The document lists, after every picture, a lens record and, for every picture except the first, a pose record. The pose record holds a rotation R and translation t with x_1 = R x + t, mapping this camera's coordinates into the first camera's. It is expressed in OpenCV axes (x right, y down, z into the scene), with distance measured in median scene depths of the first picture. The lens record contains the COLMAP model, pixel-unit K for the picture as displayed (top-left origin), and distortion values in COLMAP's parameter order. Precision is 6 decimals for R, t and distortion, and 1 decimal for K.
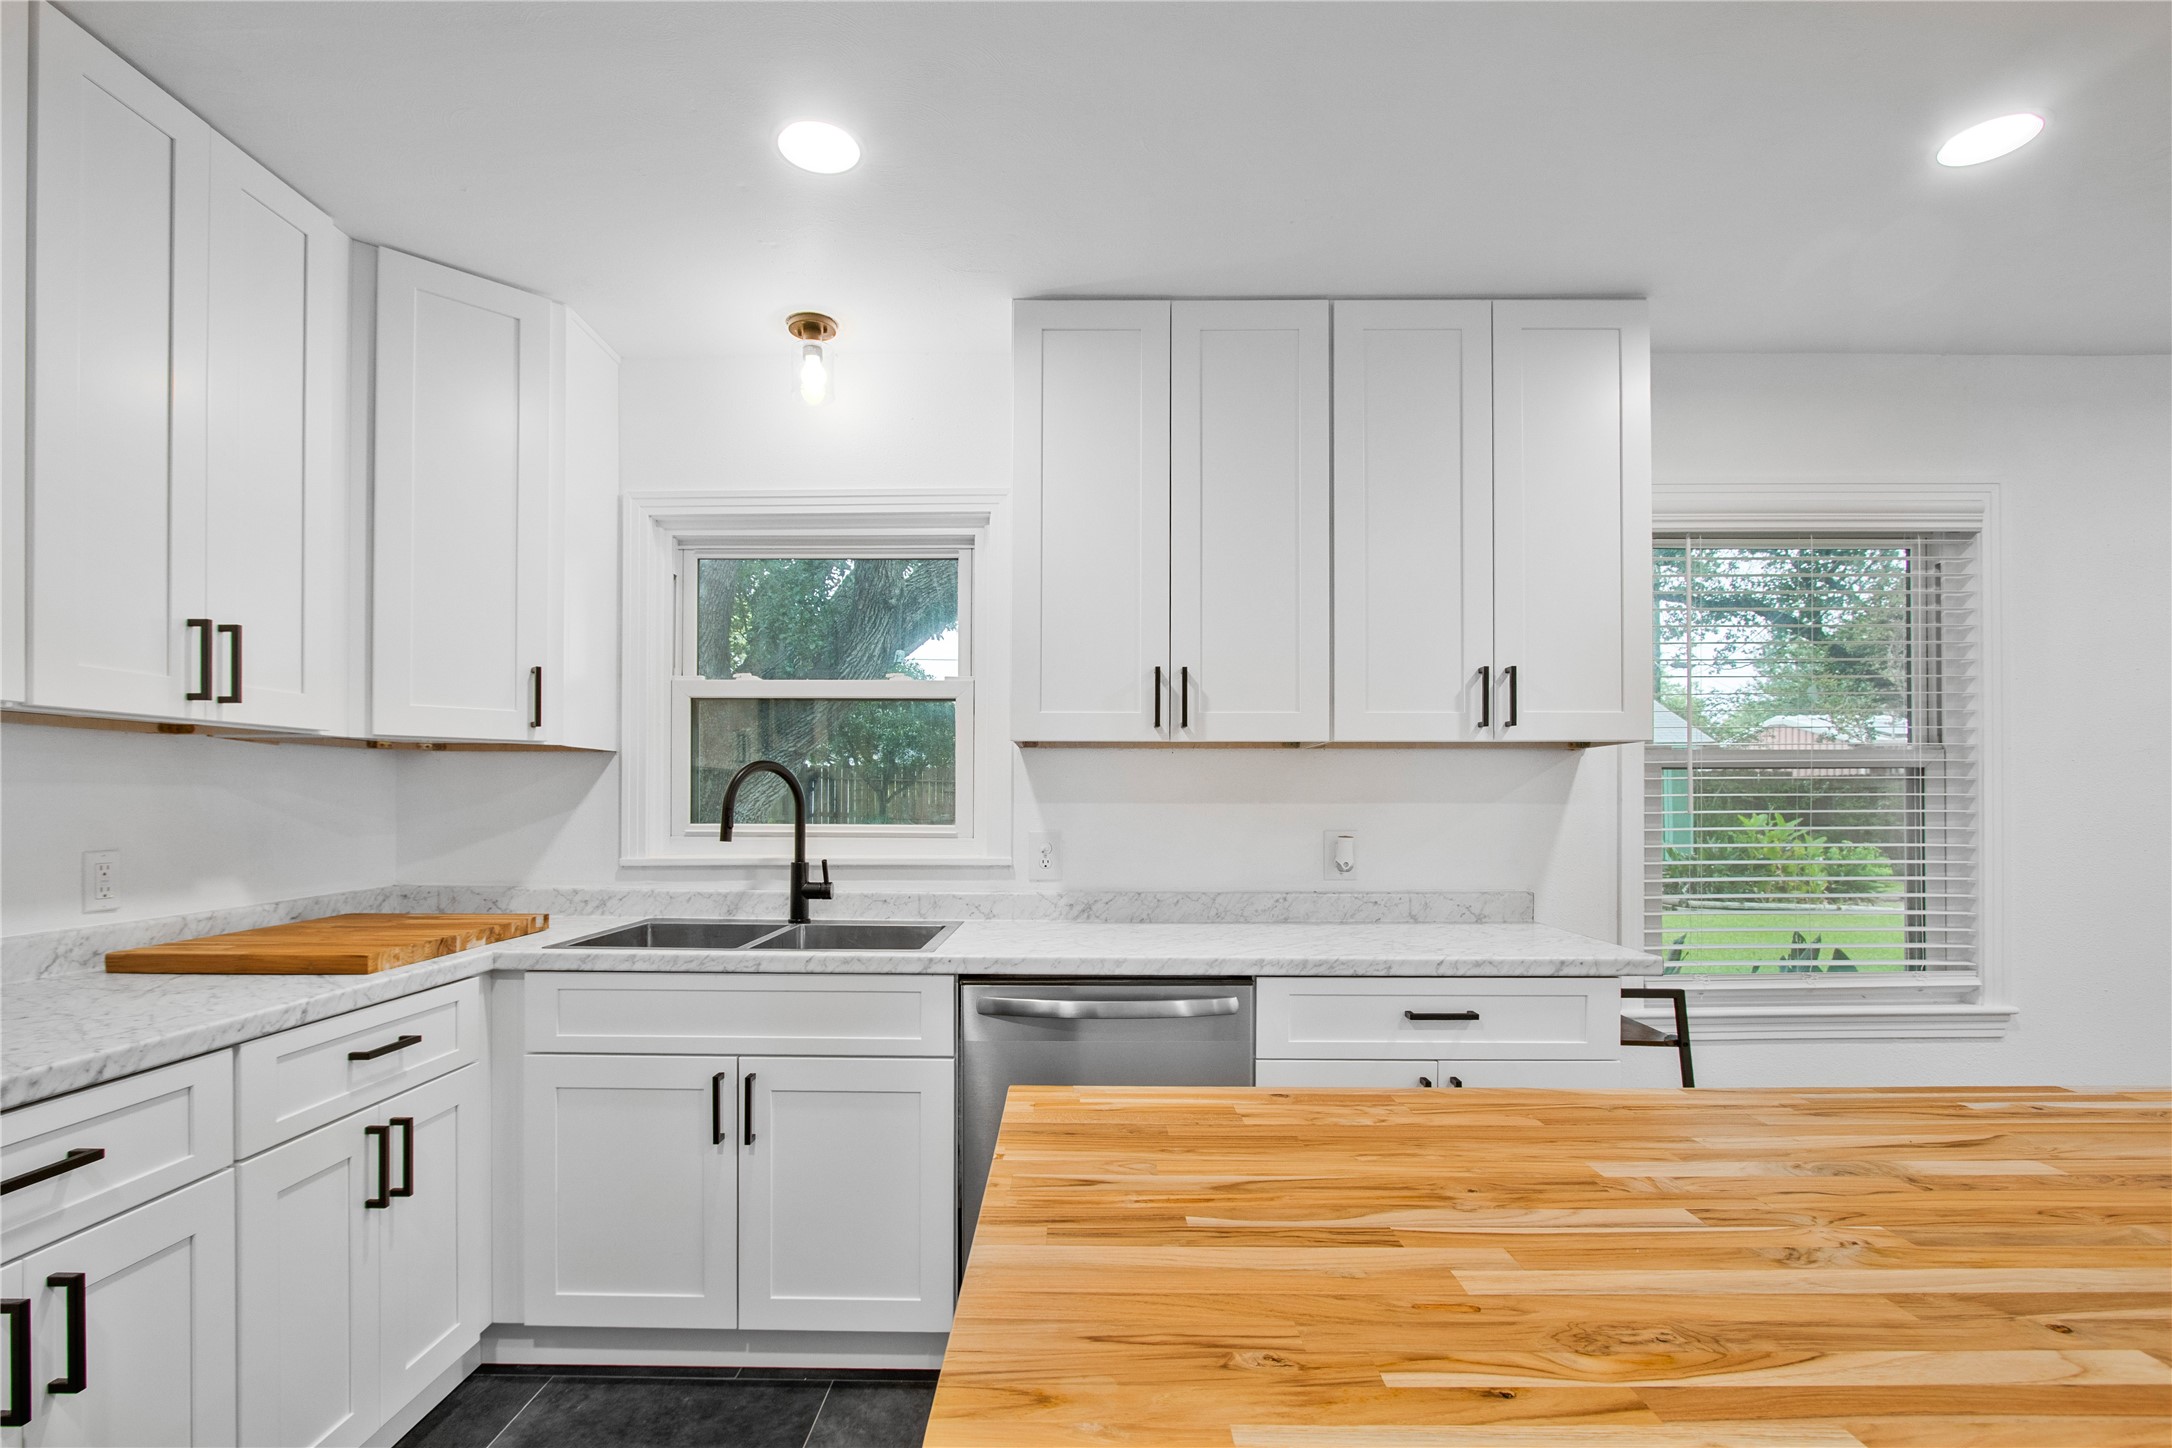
lens RADIAL K [[1019.6, 0, 1066.5], [0, 1019.6, 803.5], [0, 0, 1]] dist [-0.027672, 0.010122]
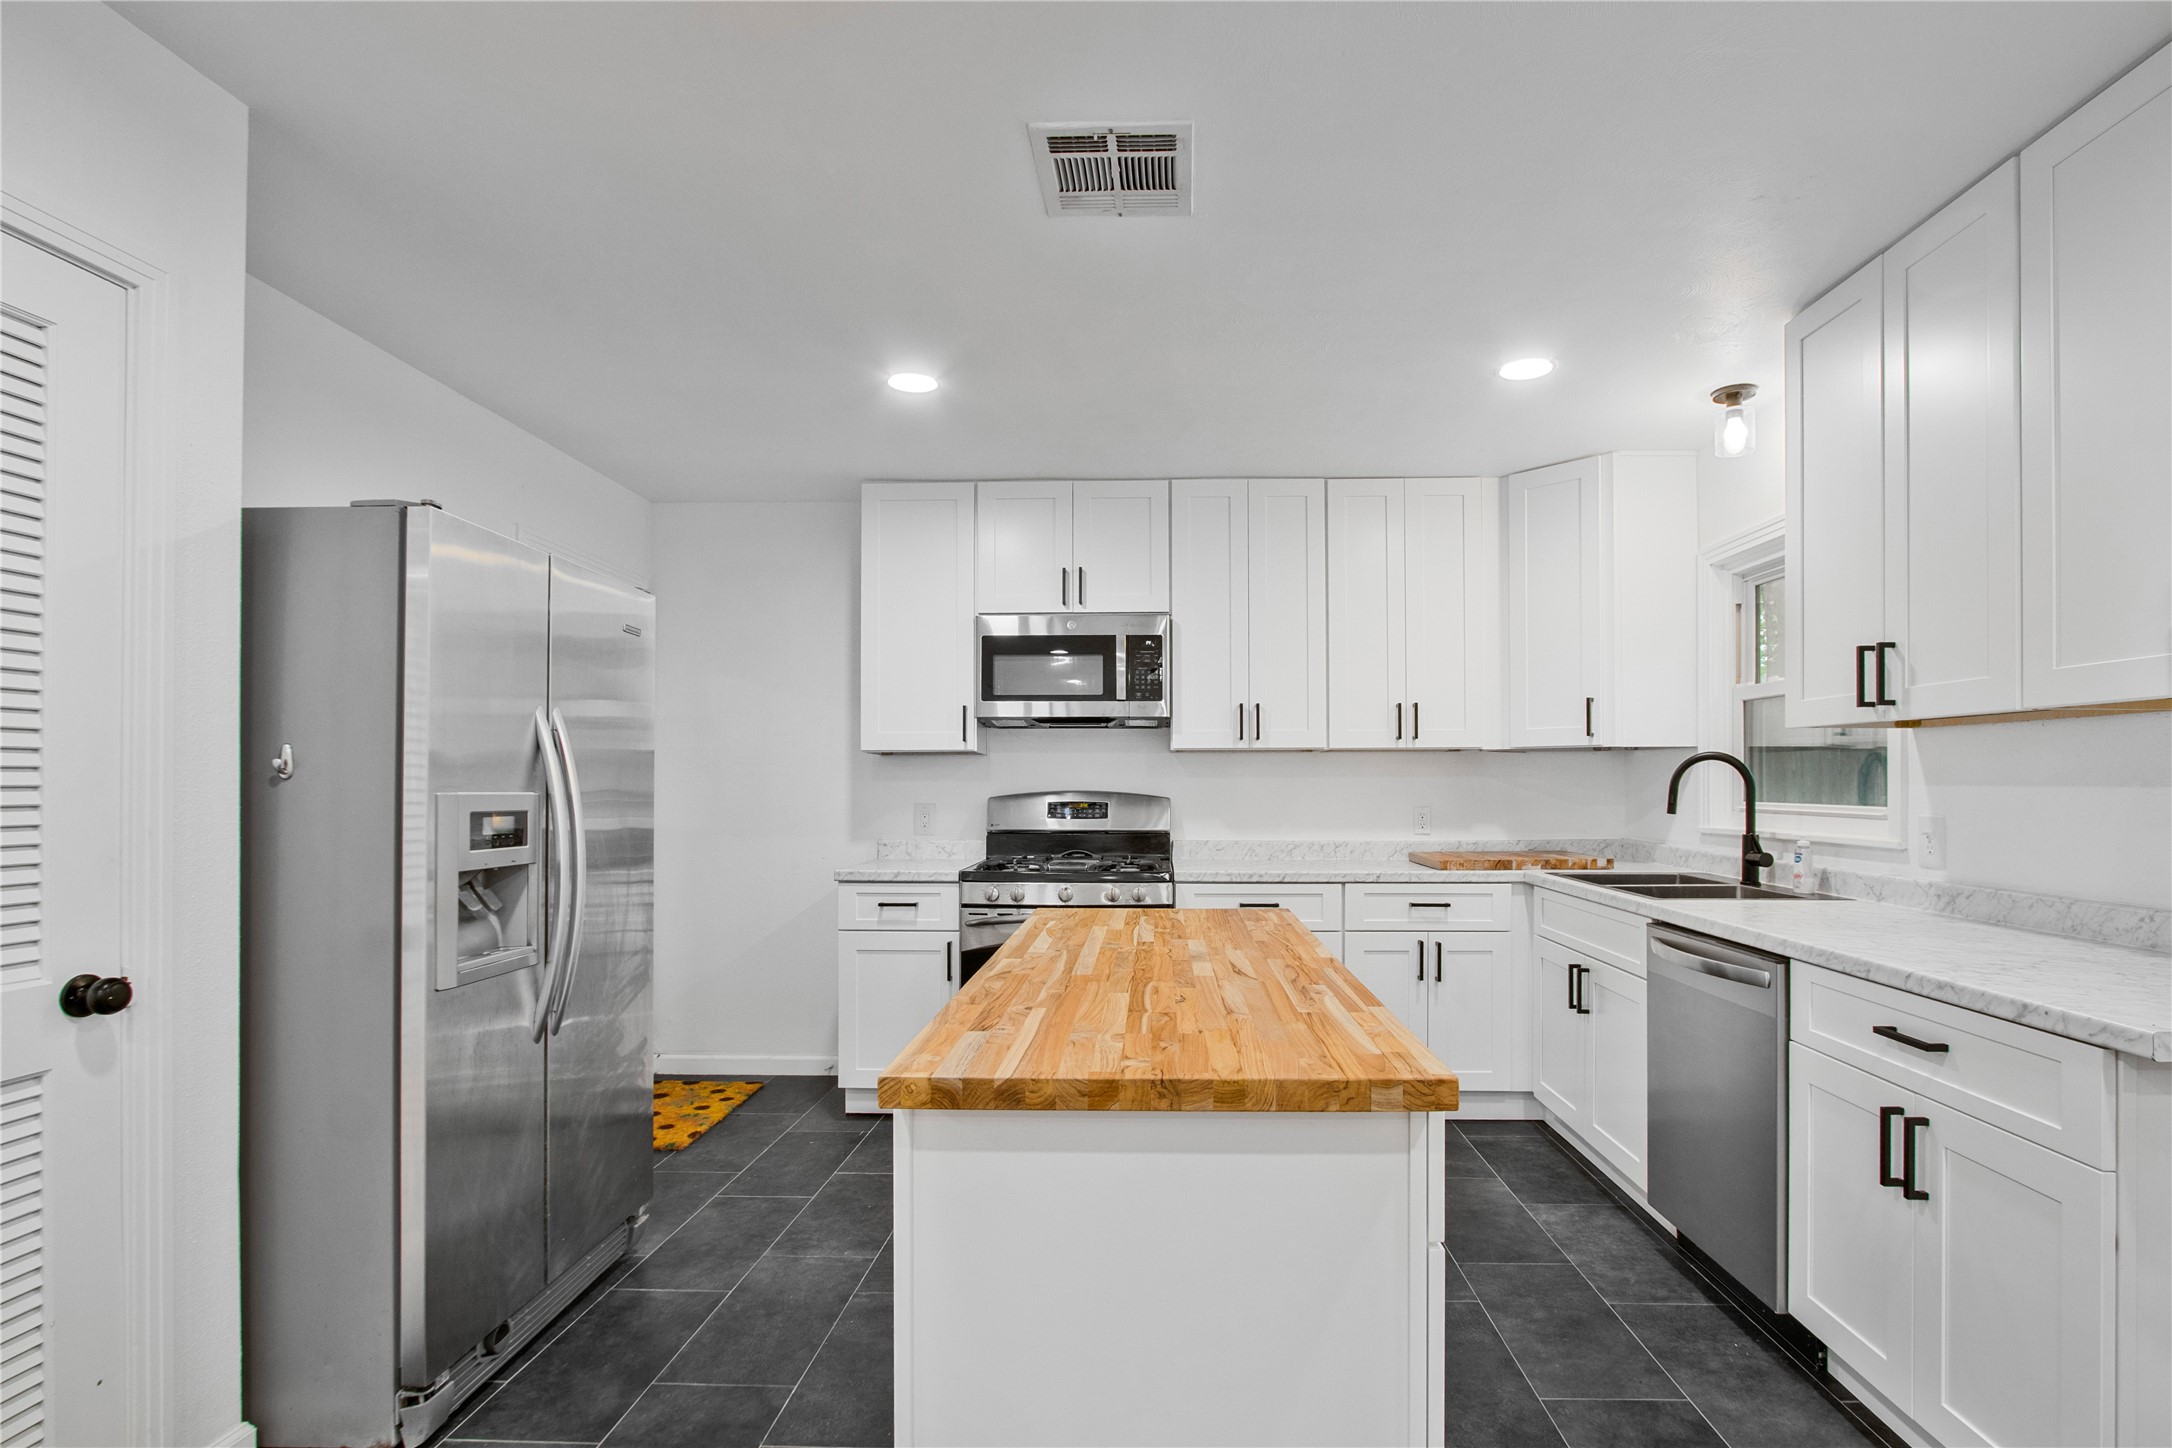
lens RADIAL K [[1050.4, 0, 1130.9], [0, 1050.4, 782.9], [0, 0, 1]] dist [-0.015861, 0.001075]
pose [[-0.016303, -0.000556, -0.999867, 1.039942], [0.000667, 1.000000, -0.000567, -0.003172], [0.999867, -0.000676, -0.016302, 0.304762]]
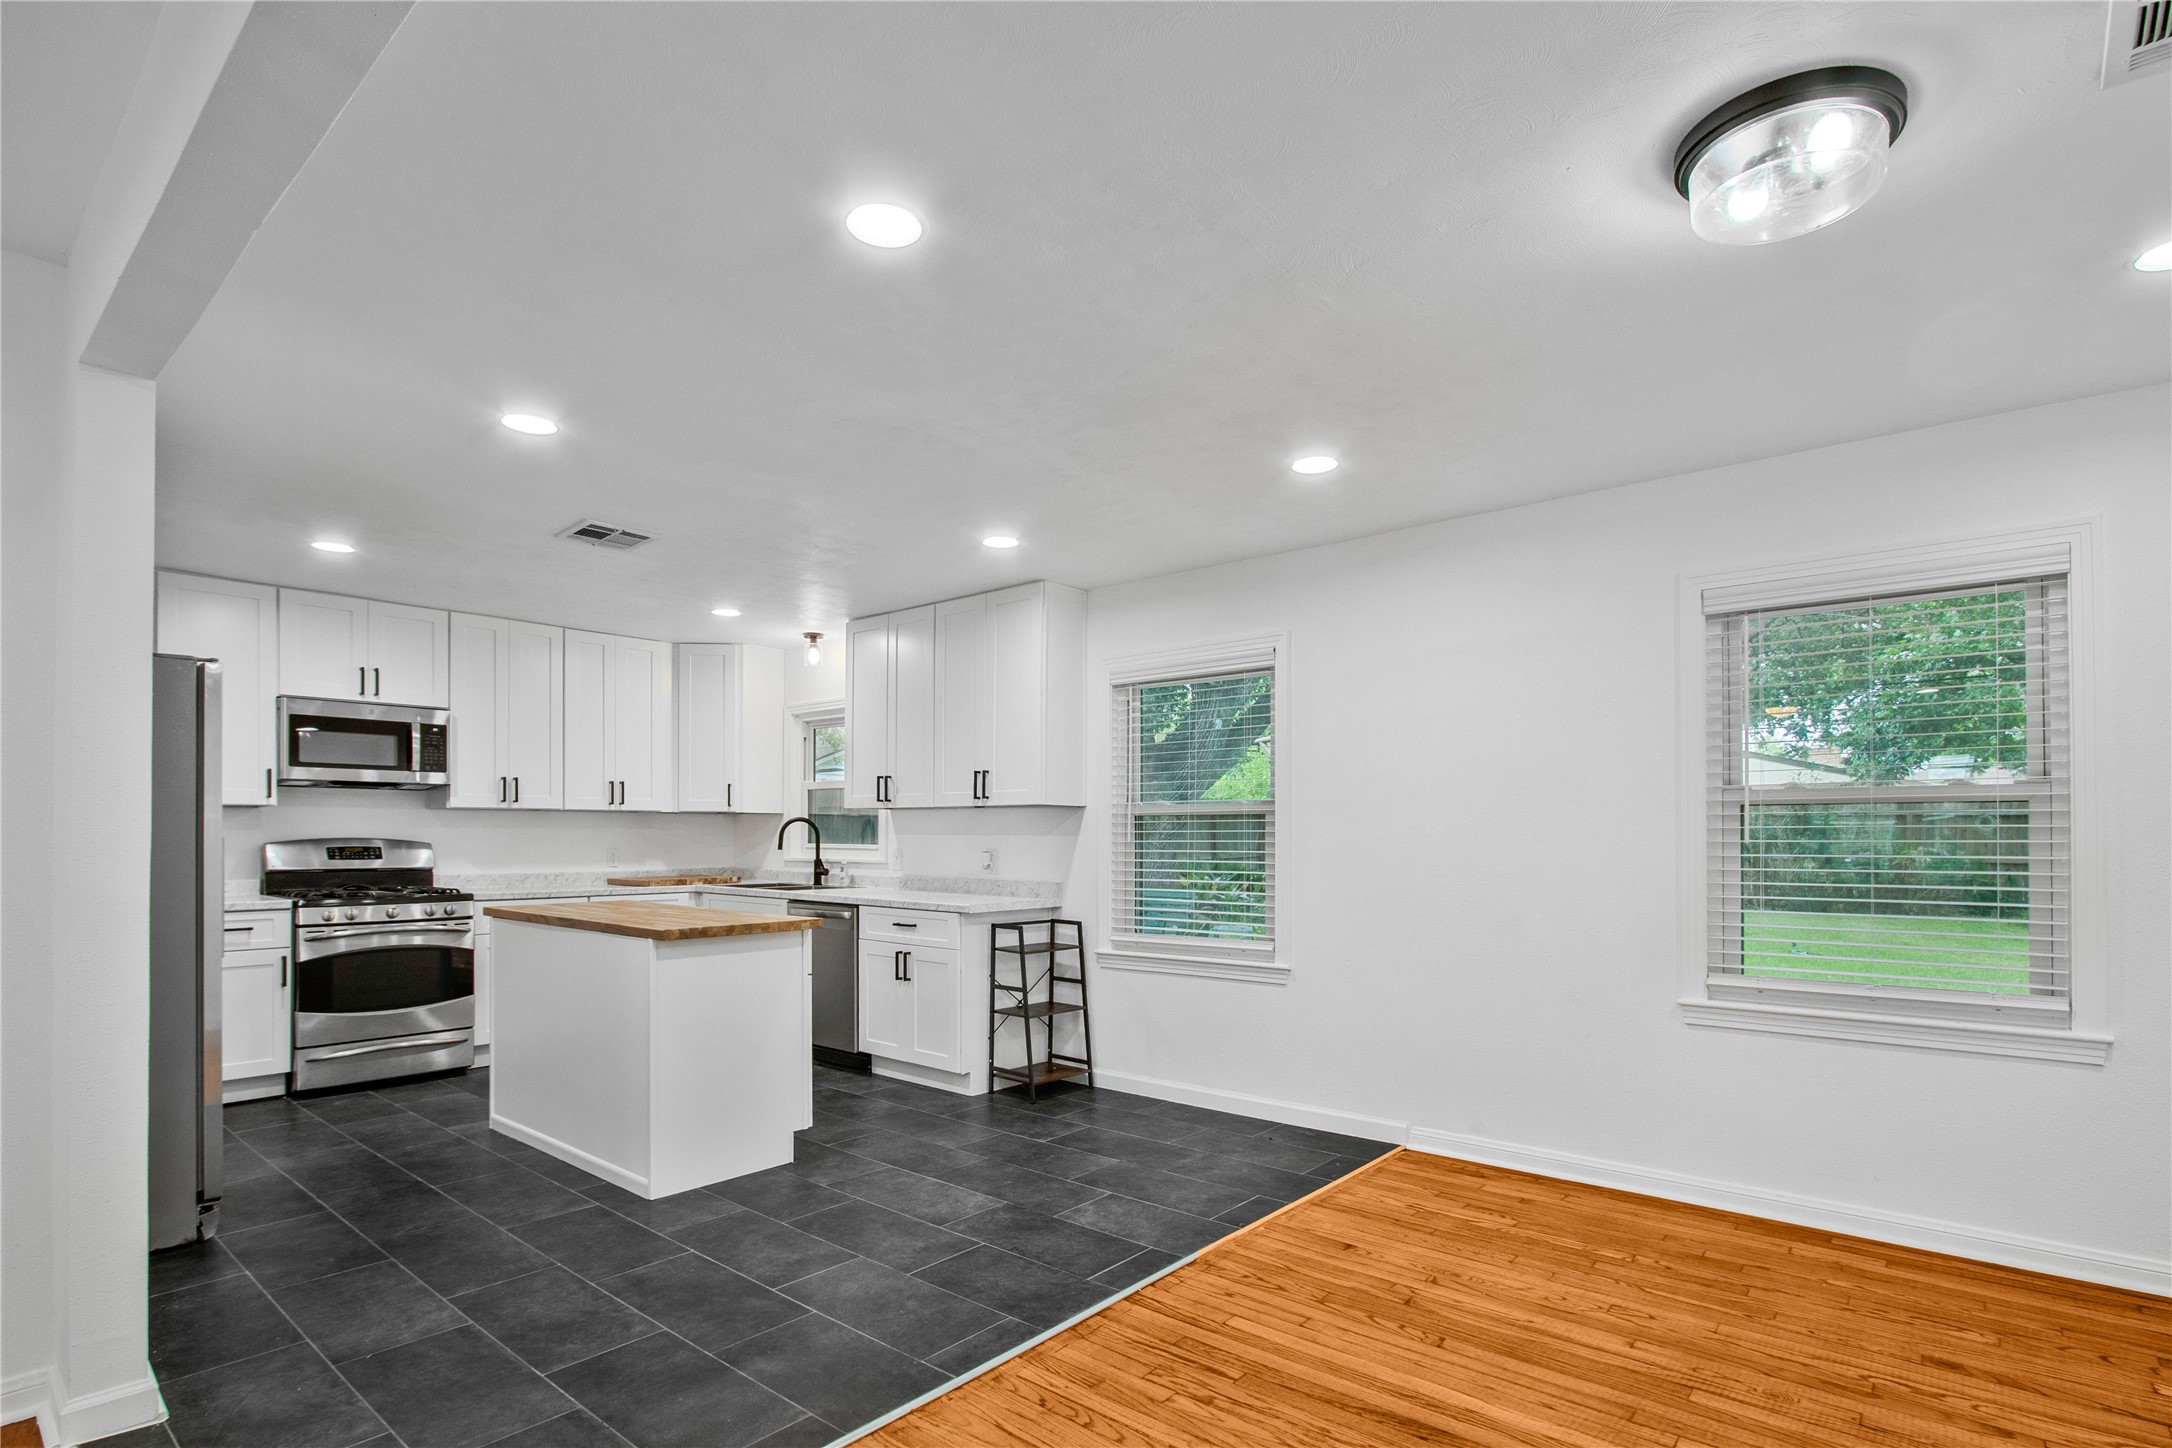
lens RADIAL K [[1062.4, 0, 1090.3], [0, 1062.4, 833.5], [0, 0, 1]] dist [-0.018841, 0.000461]
pose [[0.771517, 0.001431, -0.636207, 1.906929], [-0.003023, 0.999994, -0.001417, -0.001902], [0.636202, 0.003016, 0.771517, -0.535250]]
